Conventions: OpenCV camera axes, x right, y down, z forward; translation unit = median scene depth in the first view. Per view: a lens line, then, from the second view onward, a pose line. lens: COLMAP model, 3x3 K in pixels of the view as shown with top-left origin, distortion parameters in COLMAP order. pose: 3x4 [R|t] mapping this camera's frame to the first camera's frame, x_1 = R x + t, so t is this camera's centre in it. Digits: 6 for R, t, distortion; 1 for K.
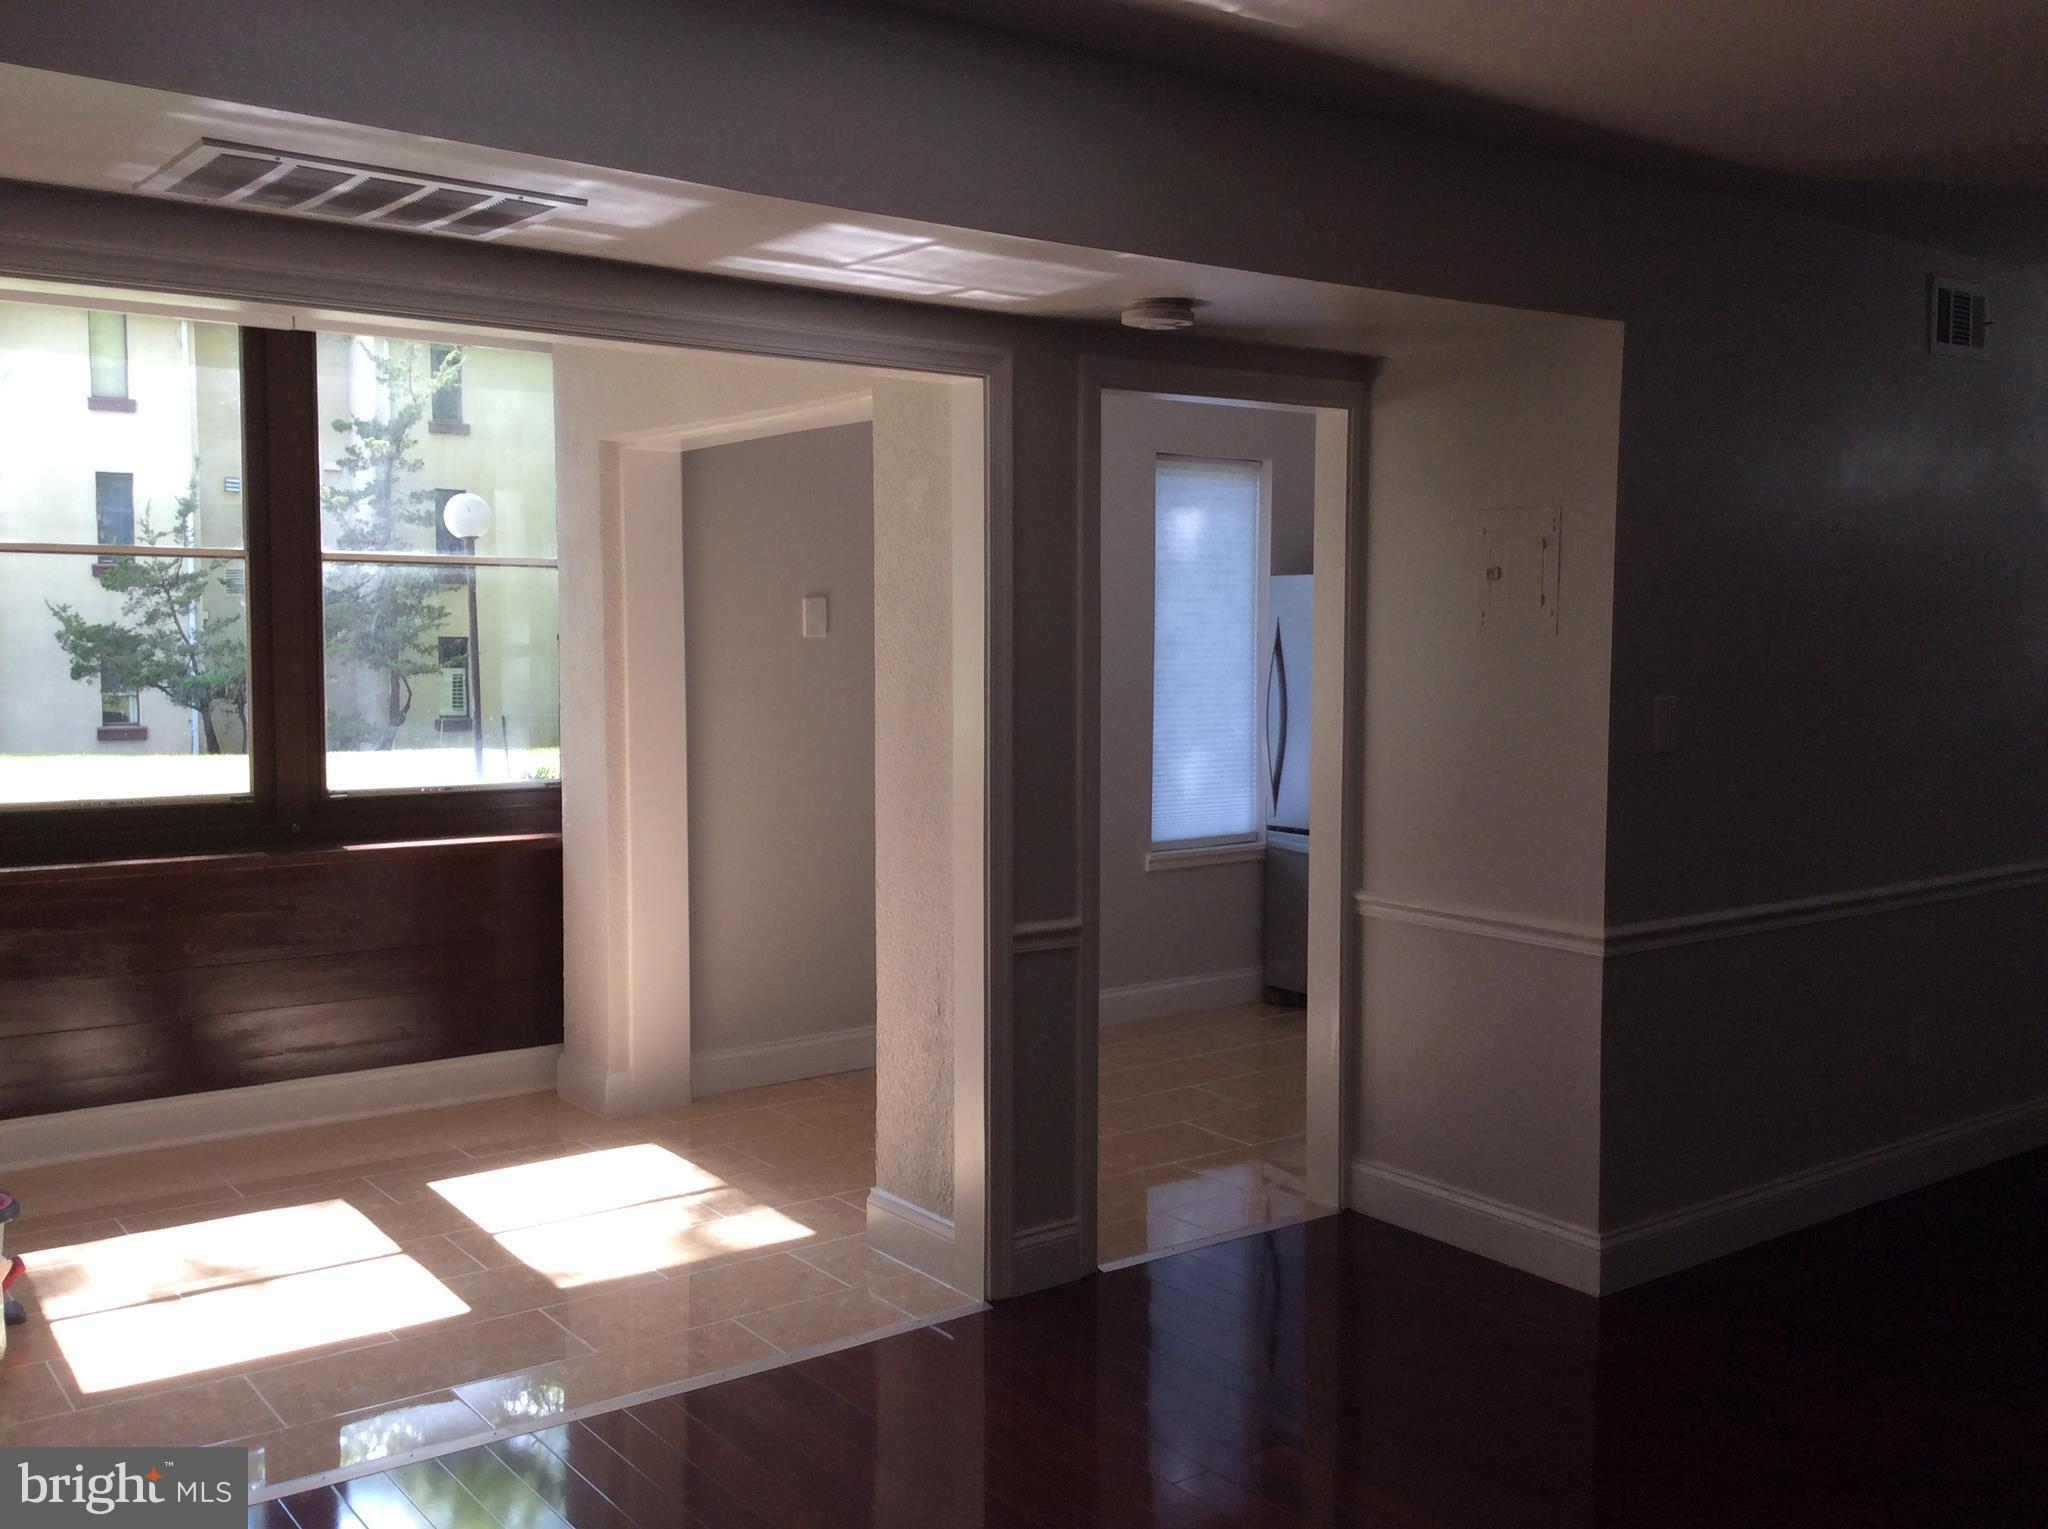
lens RADIAL K [[1899.4, 0, 1021.9], [0, 1899.4, 745.3], [0, 0, 1]] dist [0.057147, 0.000000]
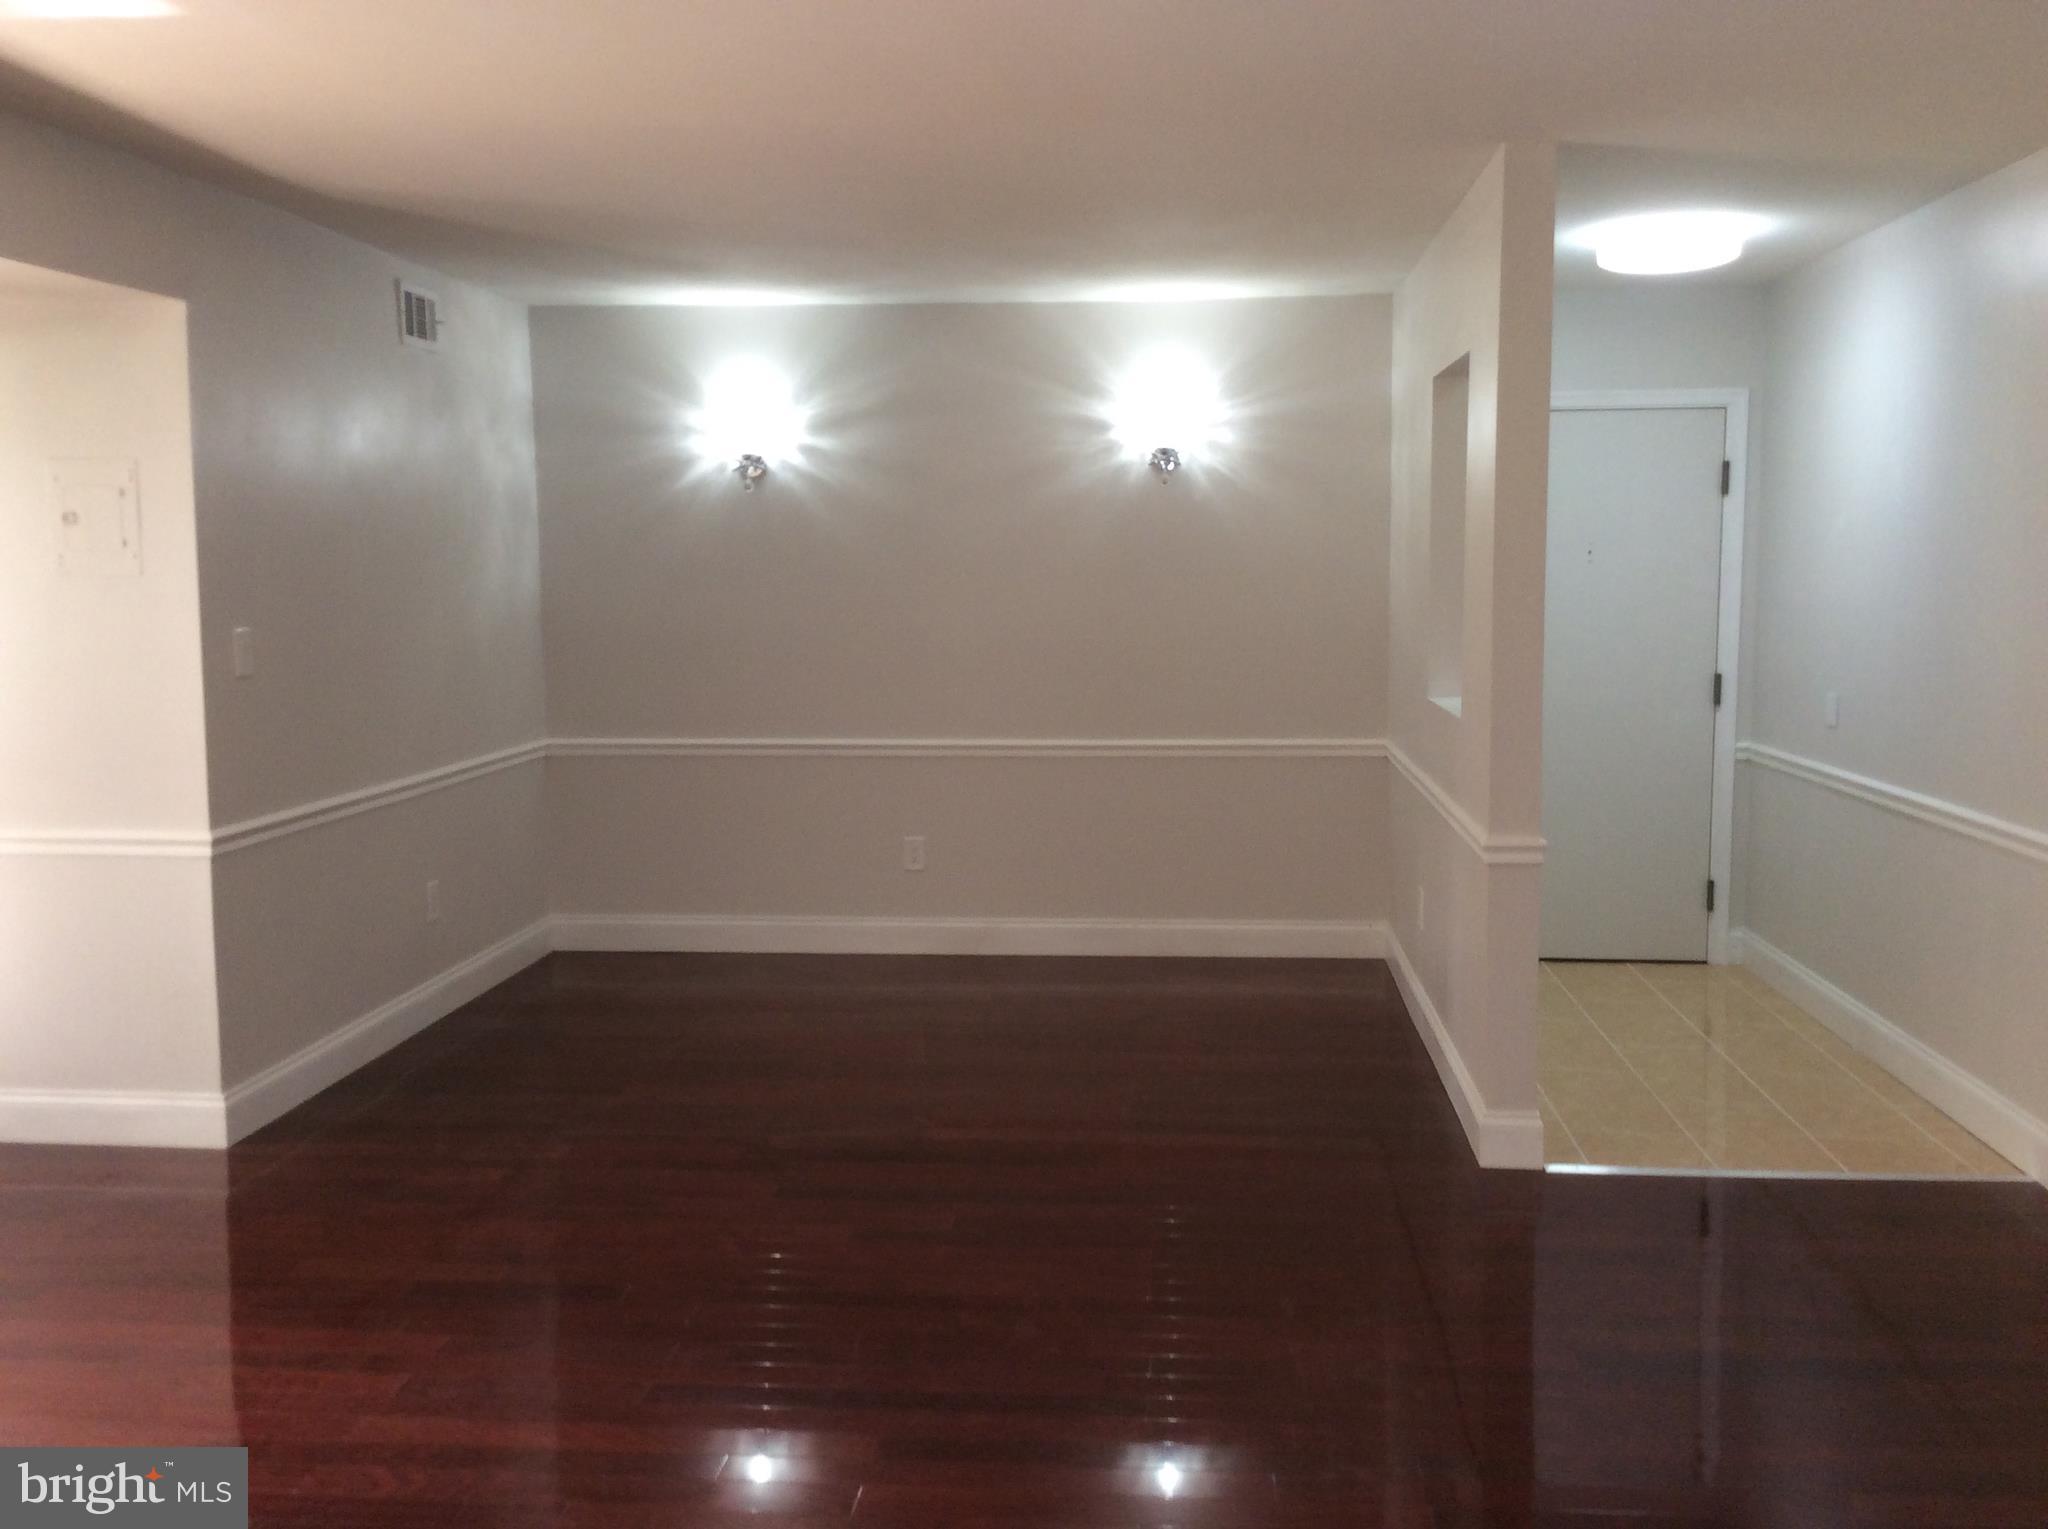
lens RADIAL K [[1899.4, 0, 1023.1], [0, 1899.4, 766.8], [0, 0, 1]] dist [0.057147, 0.000000]
pose [[0.683388, -0.086089, 0.724961, -0.192300], [0.055876, 0.996278, 0.065636, 0.008614], [-0.727914, -0.004347, 0.685655, -0.146129]]
